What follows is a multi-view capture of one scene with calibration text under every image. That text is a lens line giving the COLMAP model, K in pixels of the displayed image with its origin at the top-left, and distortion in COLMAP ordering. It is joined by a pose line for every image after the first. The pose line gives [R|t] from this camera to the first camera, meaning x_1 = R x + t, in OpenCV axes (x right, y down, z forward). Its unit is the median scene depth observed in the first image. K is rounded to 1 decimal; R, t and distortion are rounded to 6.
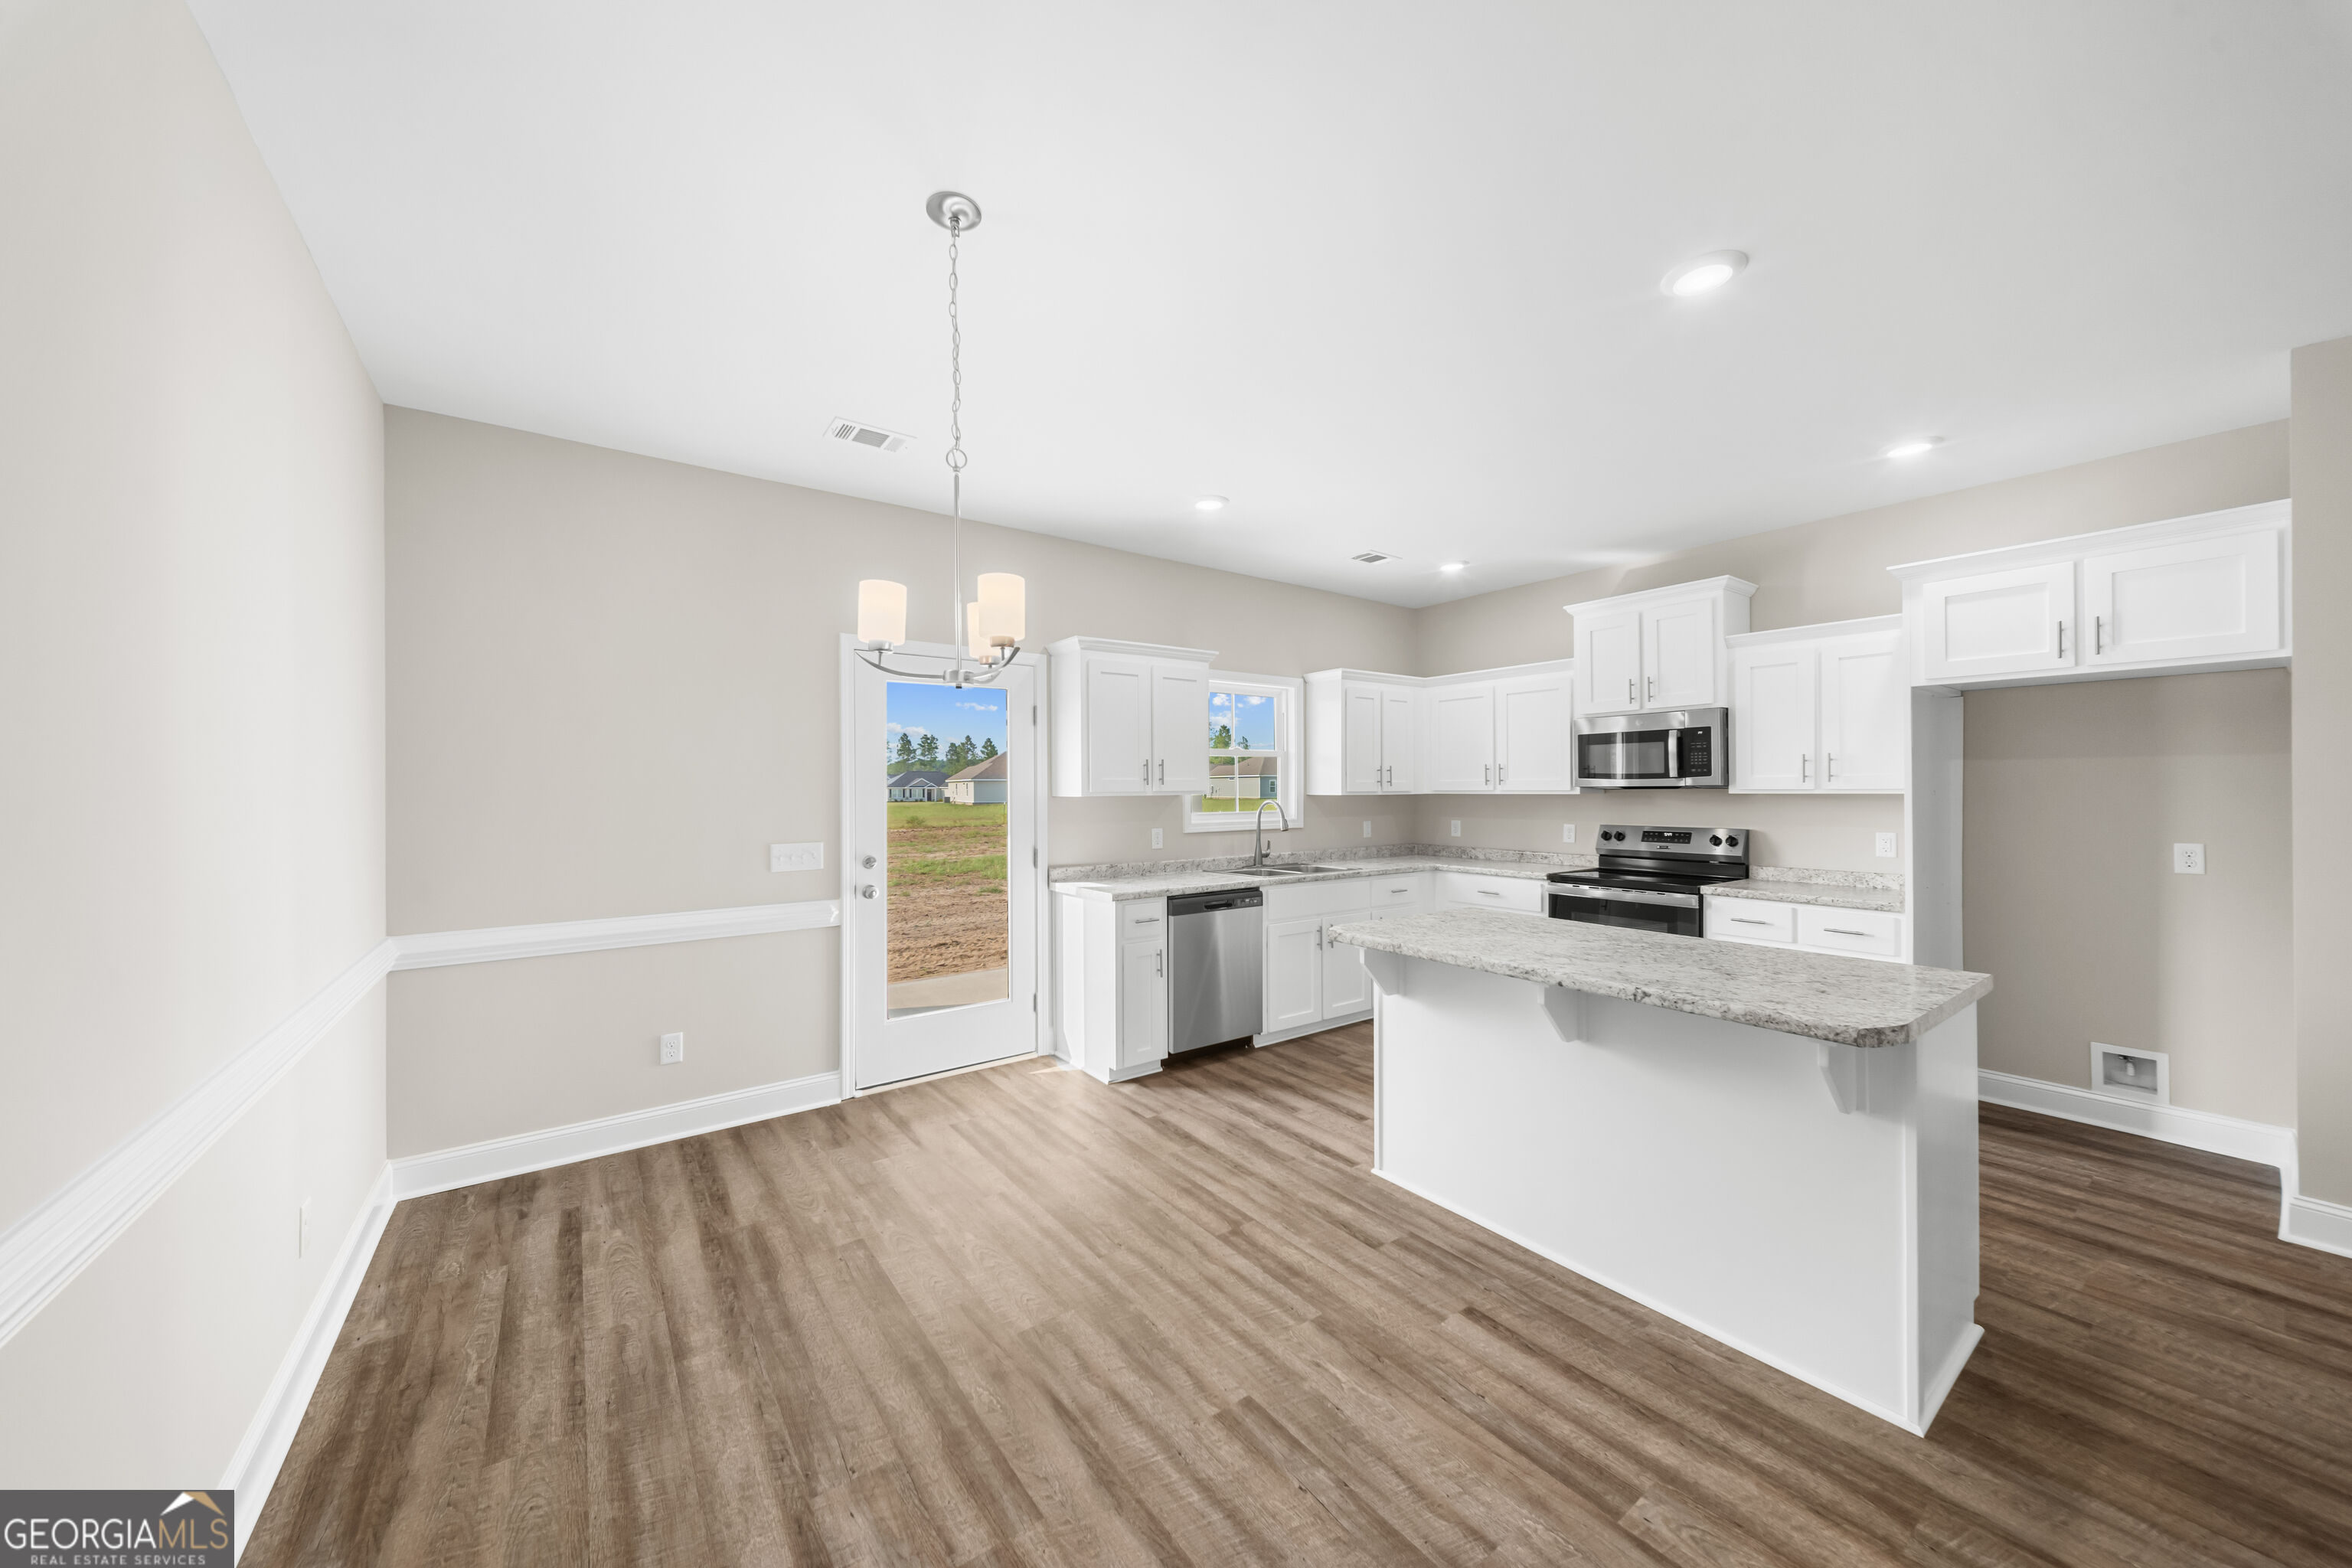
lens RADIAL K [[814.3, 0, 1164.6], [0, 814.3, 788.3], [0, 0, 1]] dist [0.021563, -0.008087]
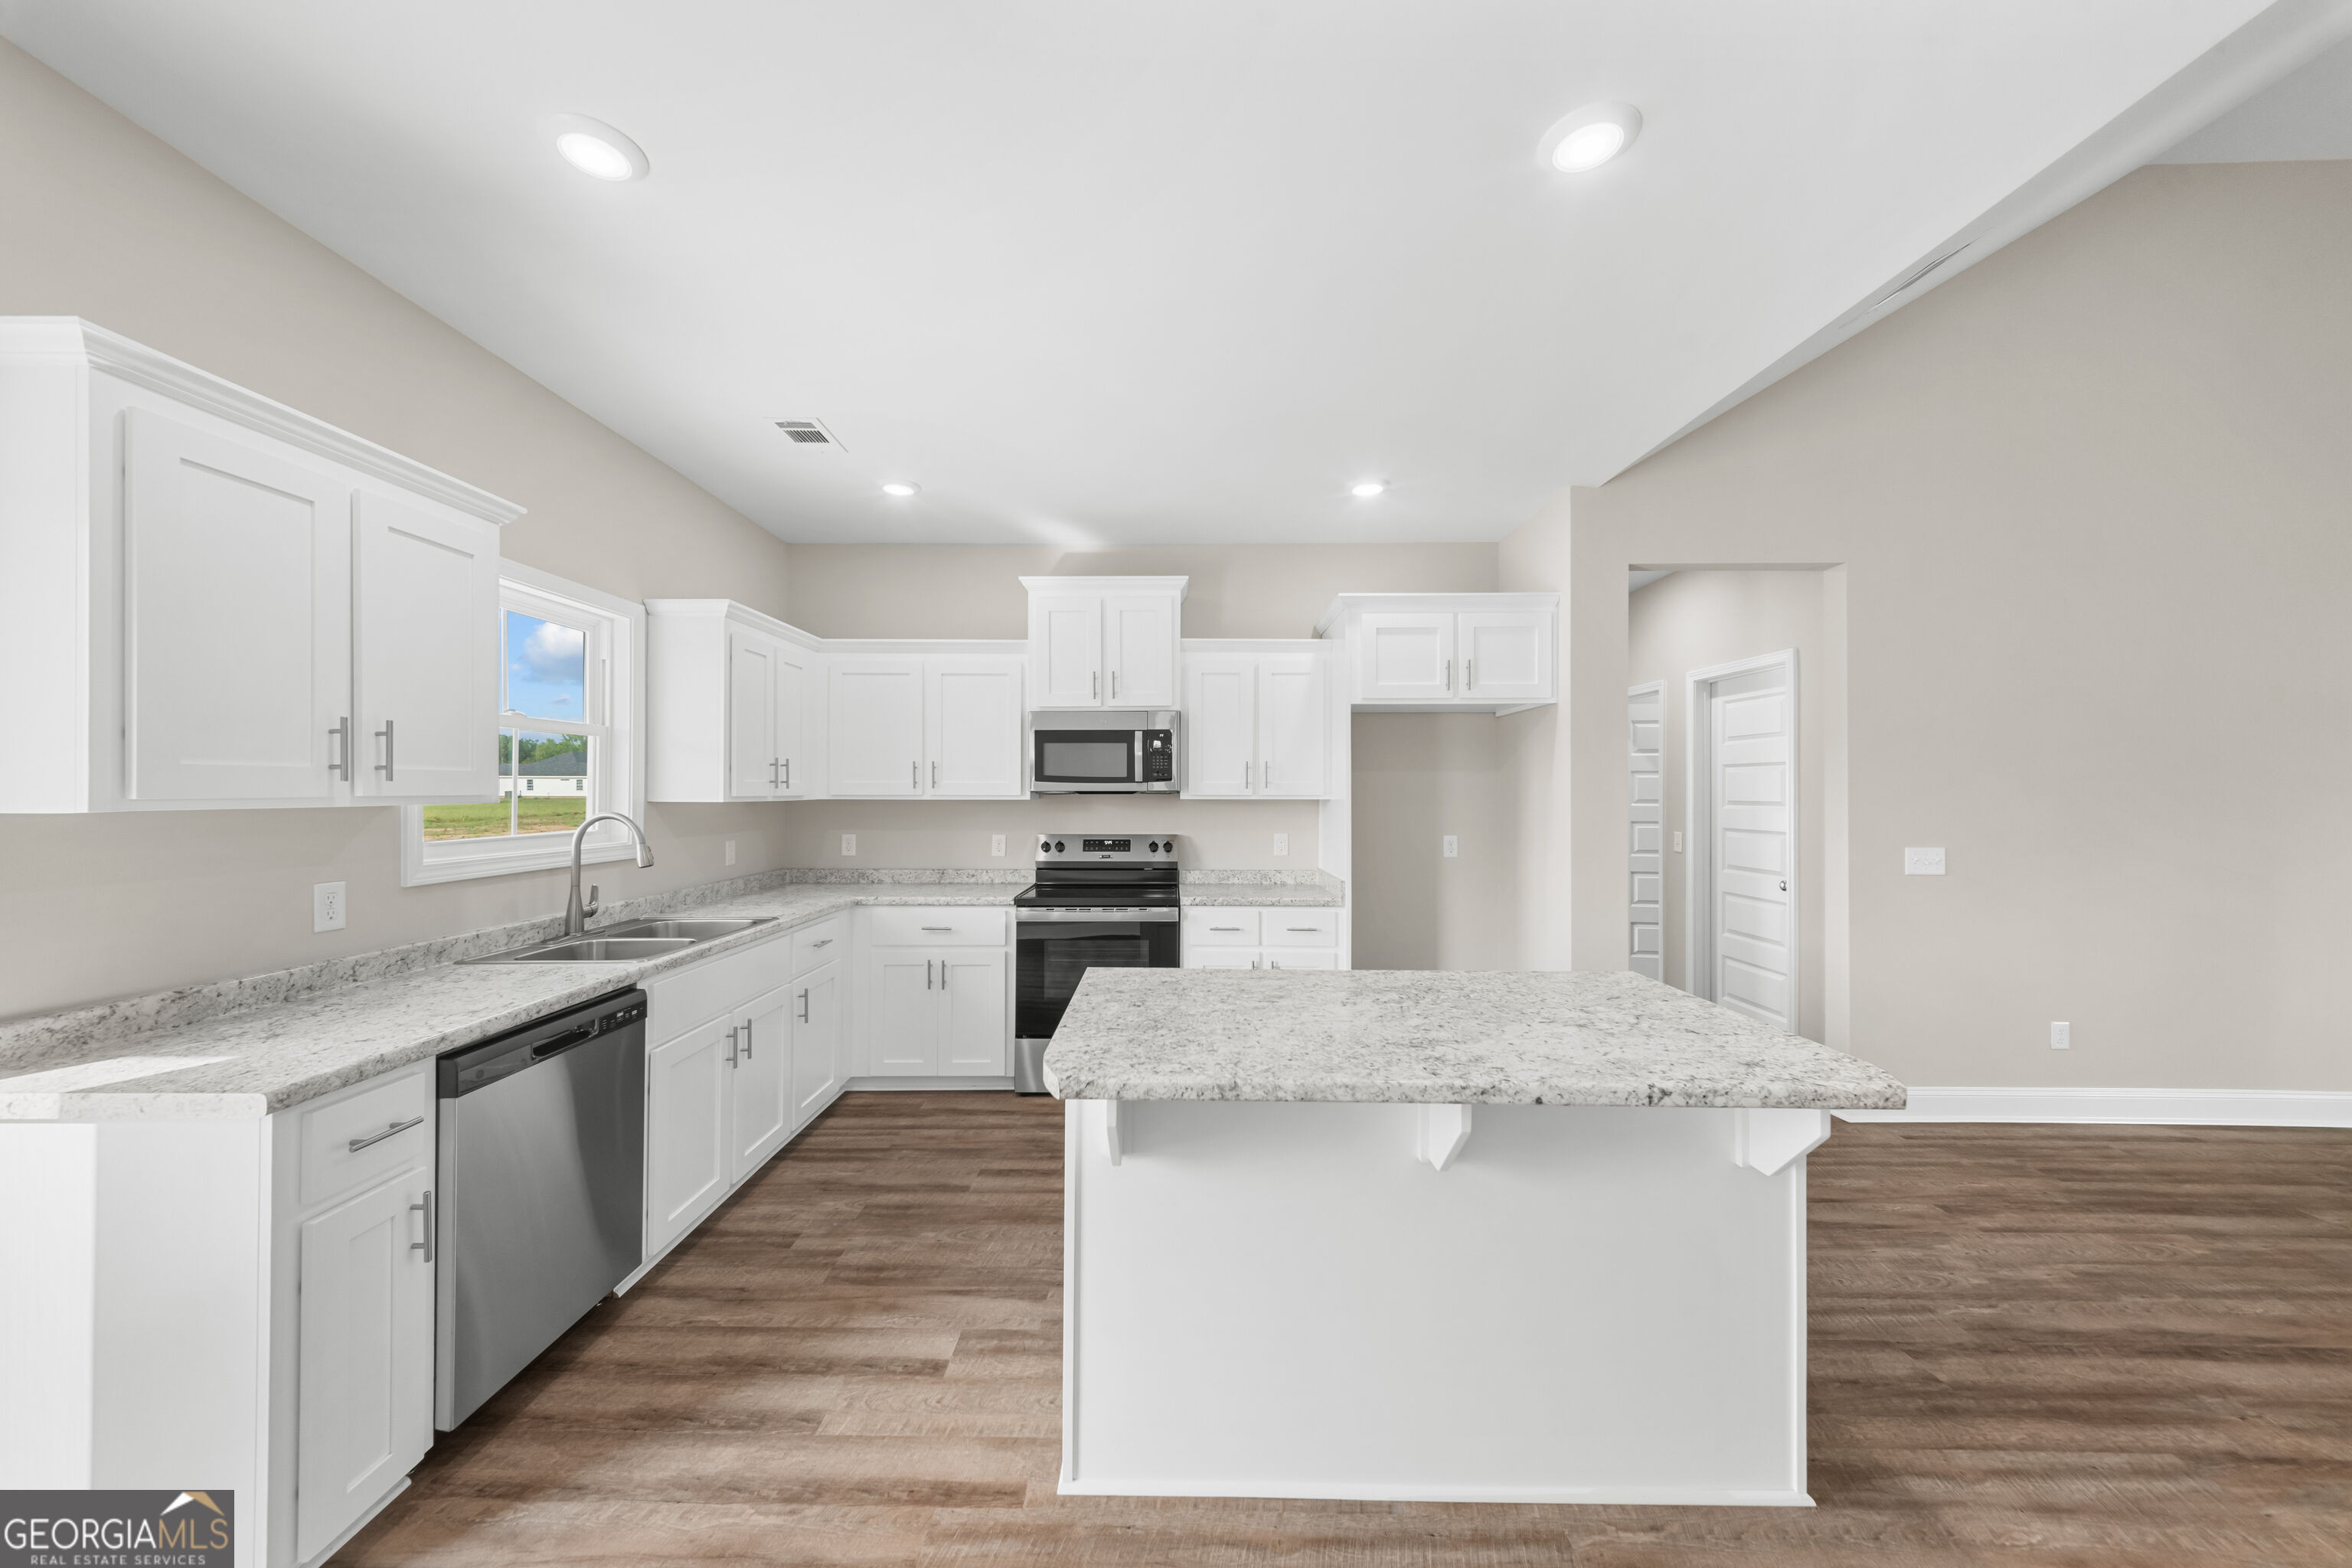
lens RADIAL K [[814.3, 0, 1164.6], [0, 814.3, 788.3], [0, 0, 1]] dist [0.021563, -0.008087]
pose [[0.595136, 0.008676, 0.803578, -0.106065], [-0.005813, 0.999962, -0.006491, -0.000067], [-0.803604, -0.000808, 0.595164, 0.428860]]
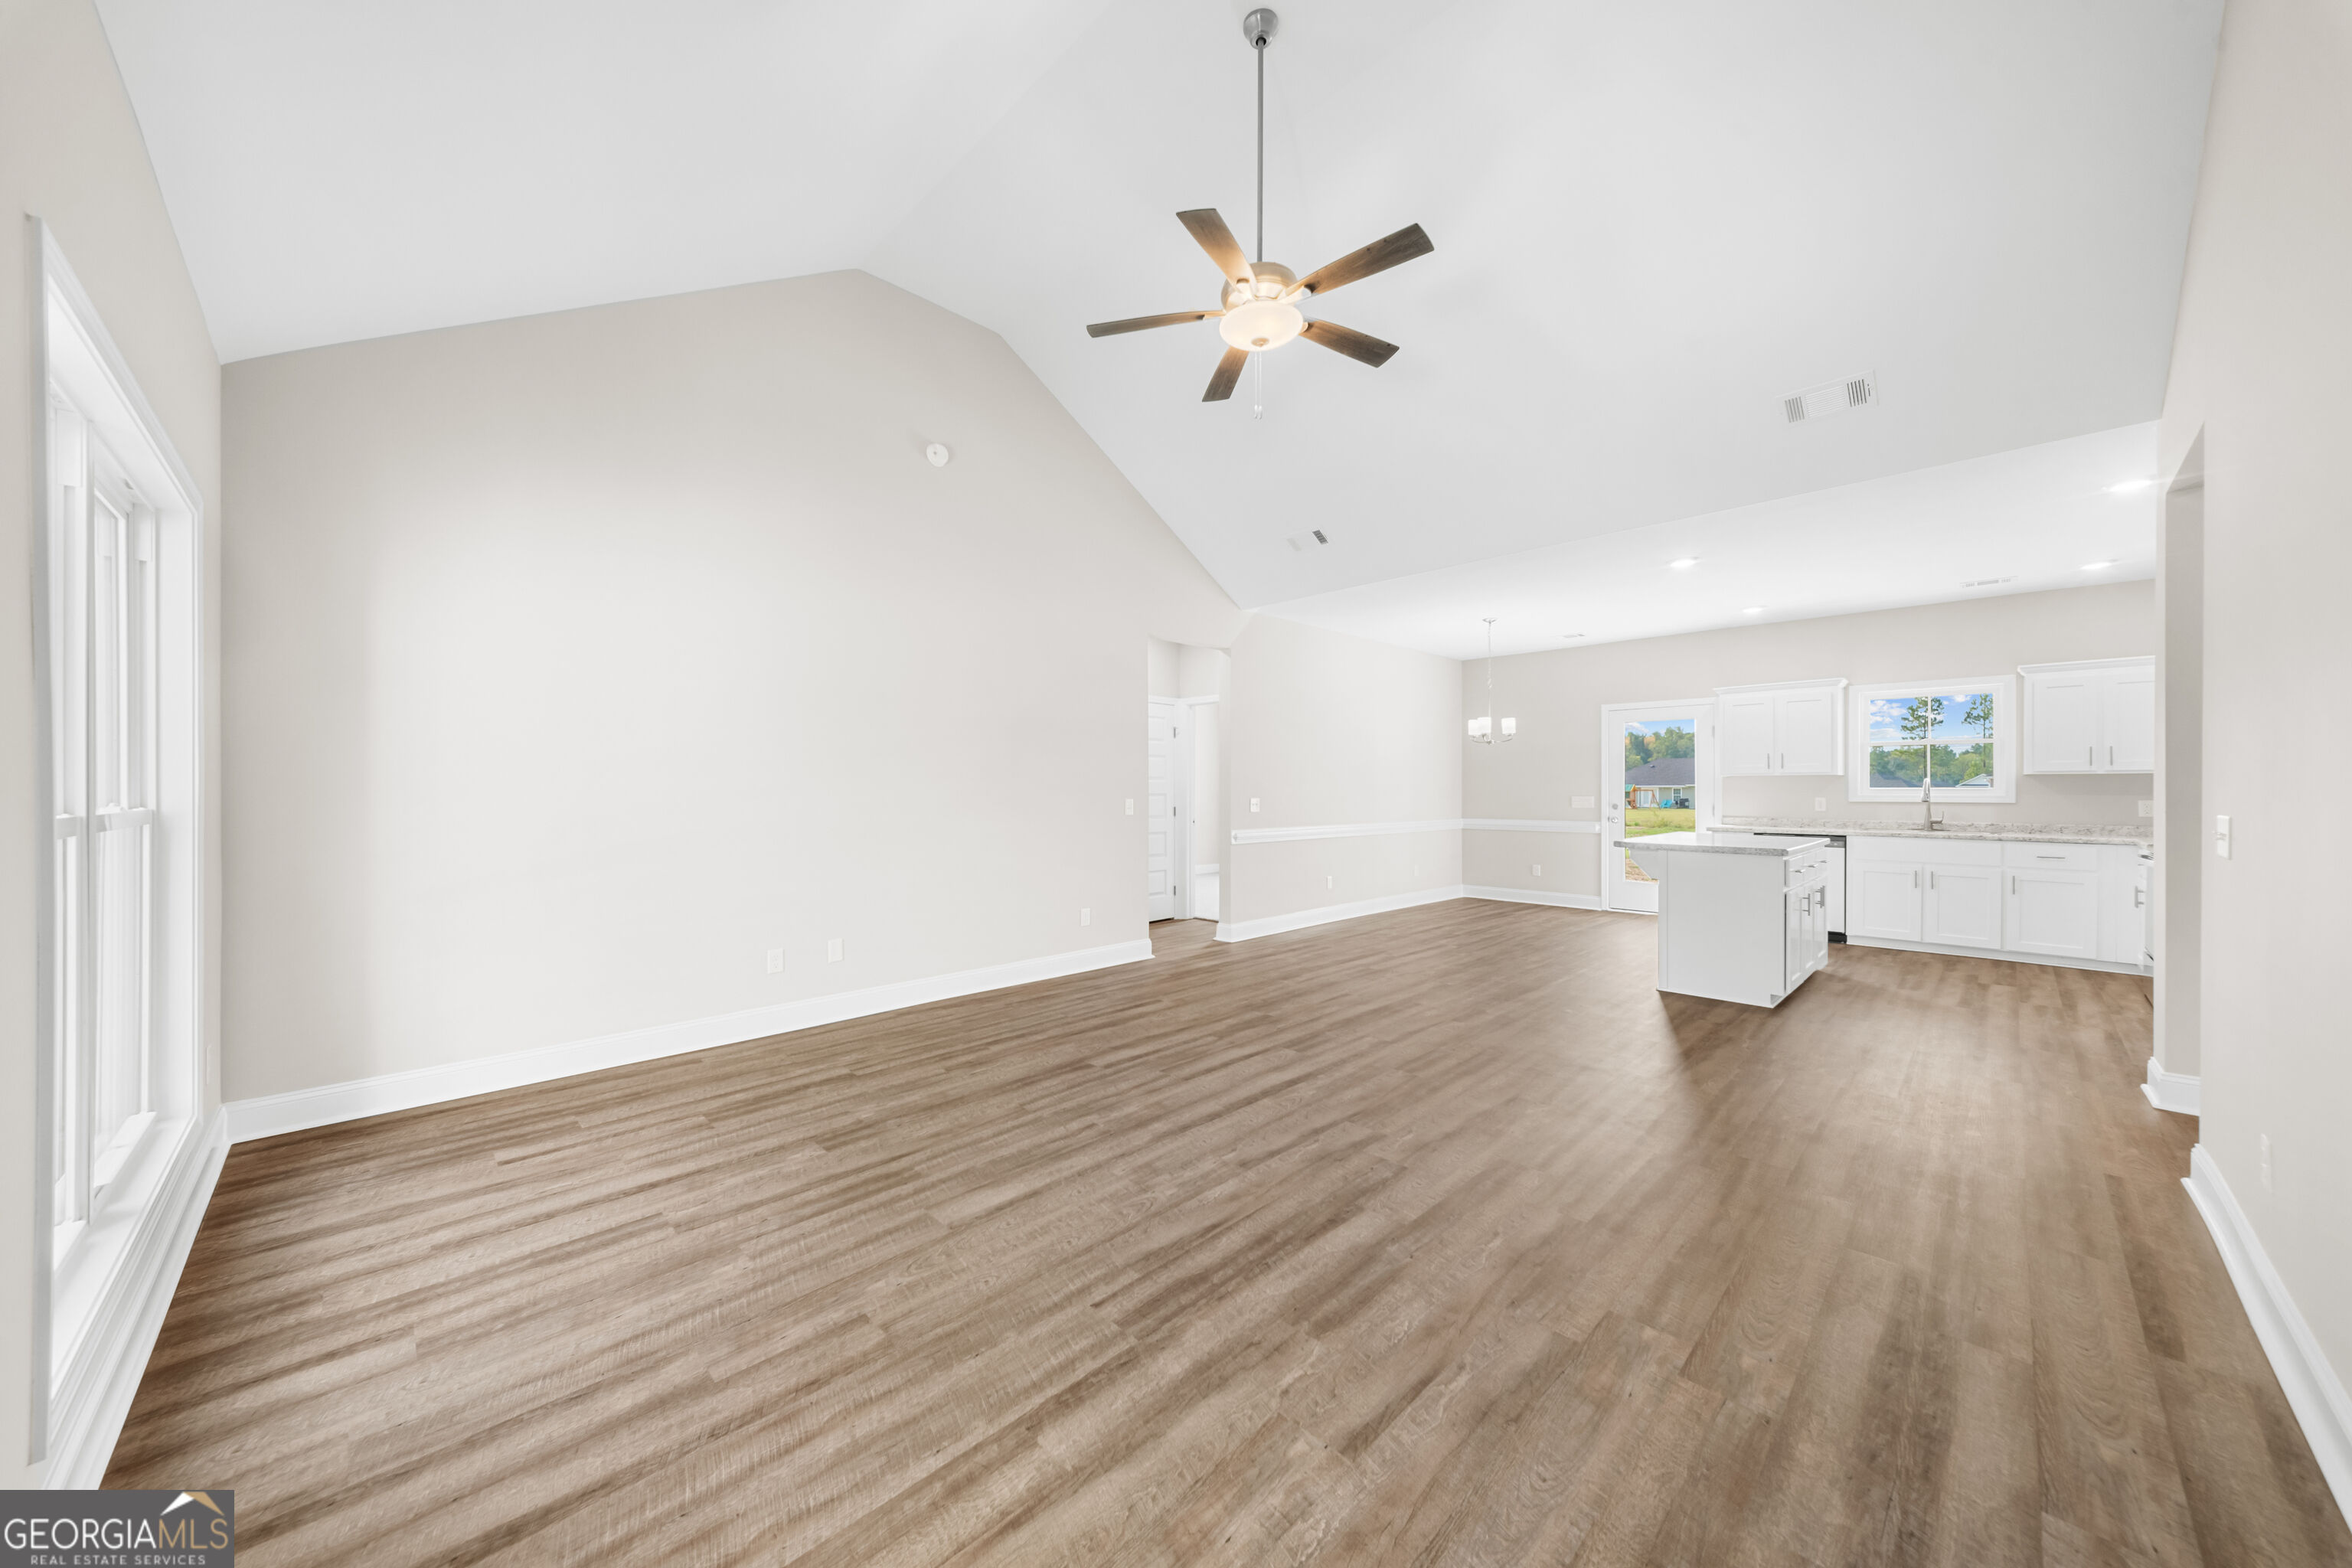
lens RADIAL K [[815.4, 0, 1167.2], [0, 815.4, 793.8], [0, 0, 1]] dist [-0.000191, -0.000102]
pose [[0.152198, 0.009518, -0.988304, 1.430540], [0.001723, 0.999950, 0.009896, 0.027773], [0.988349, -0.003209, 0.152174, -0.464613]]
